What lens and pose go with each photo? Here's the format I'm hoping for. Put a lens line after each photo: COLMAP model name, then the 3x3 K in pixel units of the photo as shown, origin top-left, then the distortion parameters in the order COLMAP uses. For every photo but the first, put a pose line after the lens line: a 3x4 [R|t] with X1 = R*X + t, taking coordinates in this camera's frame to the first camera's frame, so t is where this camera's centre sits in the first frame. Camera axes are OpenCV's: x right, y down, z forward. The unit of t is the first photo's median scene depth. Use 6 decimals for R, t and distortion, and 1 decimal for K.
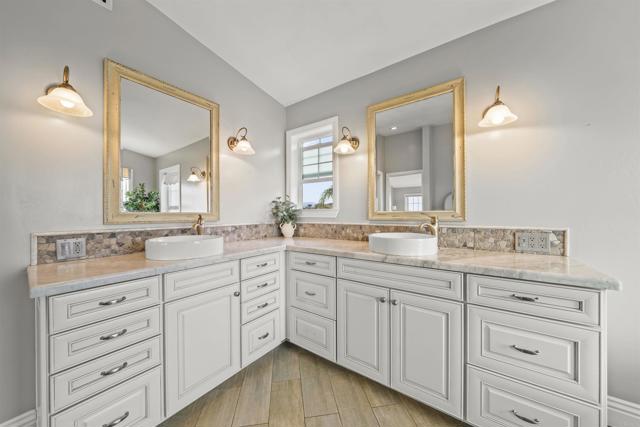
lens RADIAL K [[221.4, 0, 320.0], [0, 221.4, 213.5], [0, 0, 1]] dist [-0.001066, -0.000109]
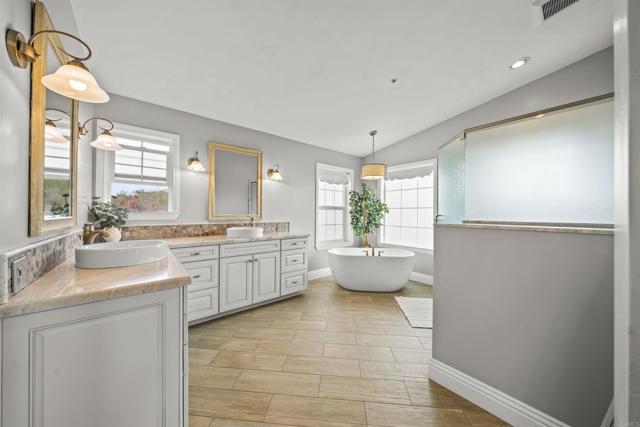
lens RADIAL K [[221.4, 0, 320.0], [0, 221.4, 213.5], [0, 0, 1]] dist [-0.001066, -0.000109]
pose [[0.238441, 0.008557, 0.971119, -0.959652], [-0.000768, 0.999963, -0.008623, -0.004032], [-0.971157, 0.001311, 0.238438, -0.031888]]
